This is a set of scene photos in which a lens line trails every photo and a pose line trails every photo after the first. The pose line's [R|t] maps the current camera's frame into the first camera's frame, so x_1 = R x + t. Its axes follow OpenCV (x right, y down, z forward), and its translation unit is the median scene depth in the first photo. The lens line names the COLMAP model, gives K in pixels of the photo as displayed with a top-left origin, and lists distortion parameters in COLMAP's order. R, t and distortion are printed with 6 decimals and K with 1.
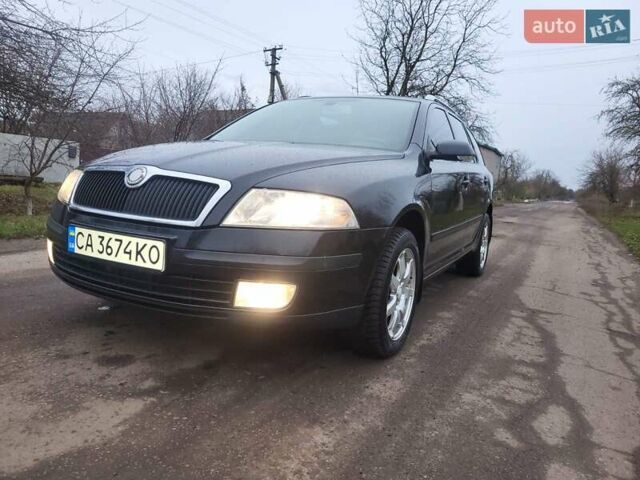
lens RADIAL K [[477.2, 0, 320.0], [0, 477.2, 240.0], [0, 0, 1]] dist [0.041007, -0.006081]
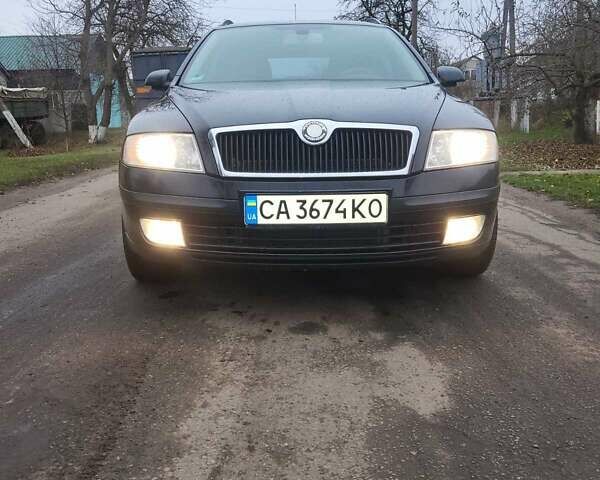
lens RADIAL K [[596.8, 0, 300.0], [0, 596.8, 240.0], [0, 0, 1]] dist [0.045820, -0.014733]
pose [[0.879559, -0.182500, 0.439397, -1.004007], [0.139961, 0.981893, 0.127656, -0.082336], [-0.454738, -0.050783, 0.889176, -0.041581]]
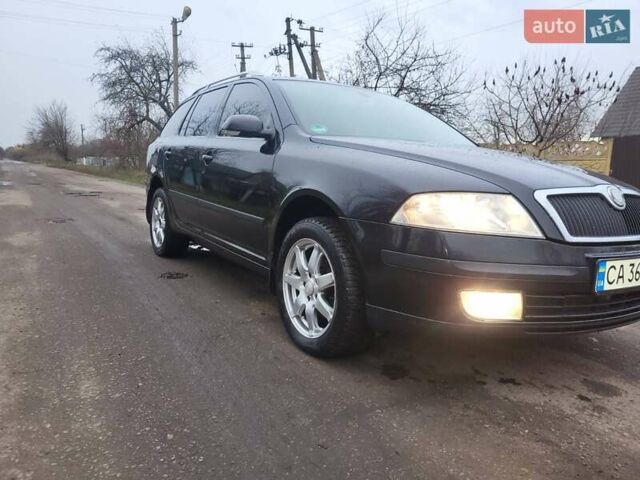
lens RADIAL K [[478.5, 0, 327.6], [0, 478.5, 239.6], [0, 0, 1]] dist [0.044612, 0.000044]
pose [[0.499472, -0.172185, 0.849046, -1.598471], [0.102591, 0.984909, 0.139386, -0.256649], [-0.860234, 0.017485, 0.509600, 1.047563]]
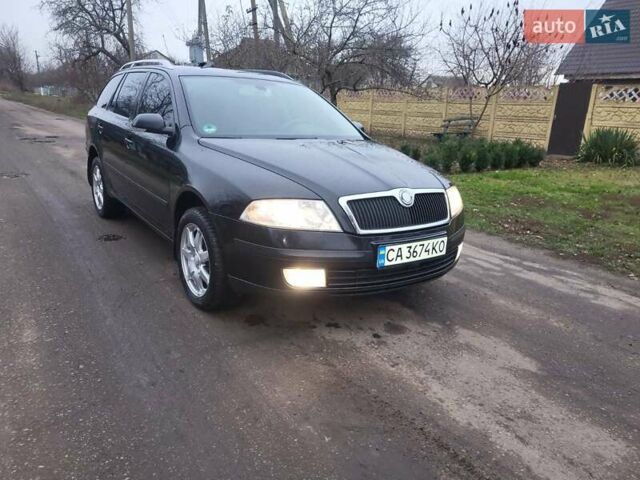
lens RADIAL K [[477.5, 0, 318.4], [0, 477.5, 247.0], [0, 0, 1]] dist [0.042426, -0.010113]
pose [[0.468948, -0.300281, 0.830614, -1.750259], [0.097495, 0.952284, 0.289223, -0.436804], [-0.877829, -0.054650, 0.475847, 0.588074]]
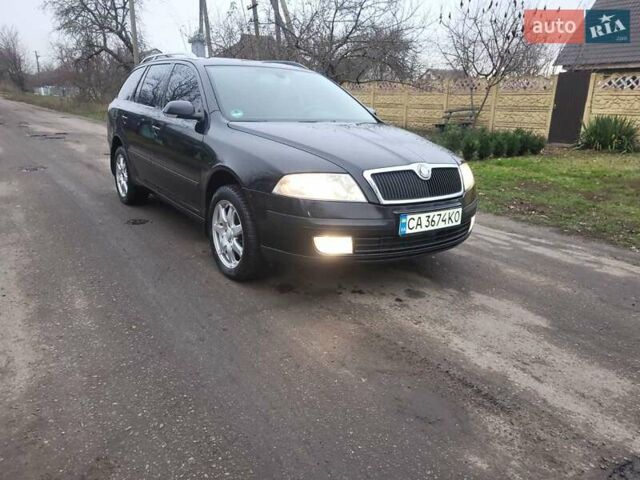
lens RADIAL K [[477.2, 0, 320.0], [0, 477.2, 240.0], [0, 0, 1]] dist [0.041007, -0.006081]
pose [[0.463269, -0.304397, 0.832300, -1.908950], [0.113670, 0.951813, 0.284836, -0.406301], [-0.878897, -0.037348, 0.475547, 0.596704]]
